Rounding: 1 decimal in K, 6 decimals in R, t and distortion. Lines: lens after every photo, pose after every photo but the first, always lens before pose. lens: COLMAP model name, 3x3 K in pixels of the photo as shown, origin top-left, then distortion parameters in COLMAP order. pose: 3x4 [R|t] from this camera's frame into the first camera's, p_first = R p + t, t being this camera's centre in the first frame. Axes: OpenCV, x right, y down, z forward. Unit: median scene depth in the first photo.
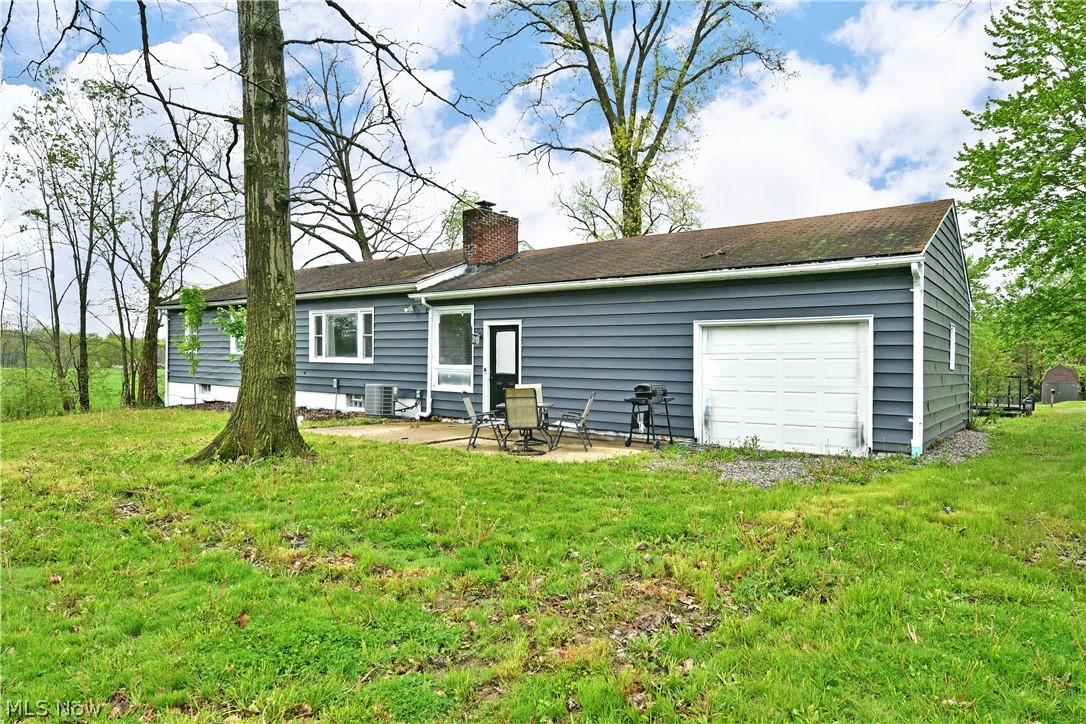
lens RADIAL K [[652.9, 0, 489.7], [0, 652.9, 358.9], [0, 0, 1]] dist [-0.006069, -0.001055]
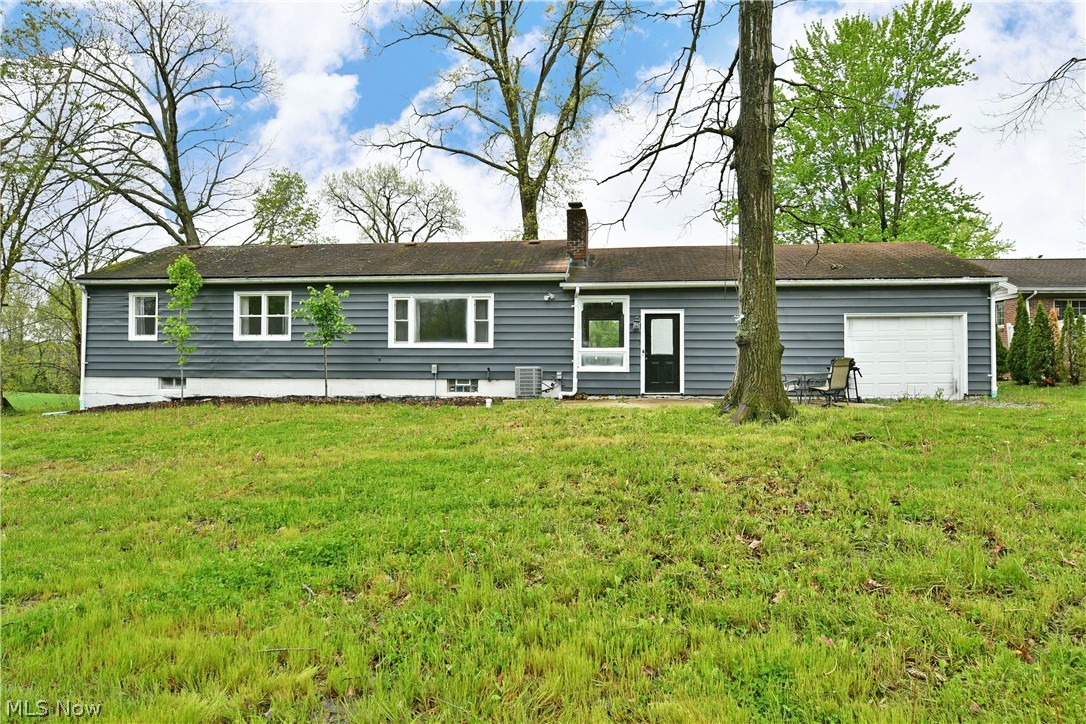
lens RADIAL K [[652.9, 0, 489.7], [0, 652.9, 358.9], [0, 0, 1]] dist [-0.006069, -0.001055]
pose [[0.858119, -0.010362, 0.513346, -0.779061], [0.006979, 0.999939, 0.008517, 0.016621], [-0.513403, -0.003726, 0.858139, 0.131605]]
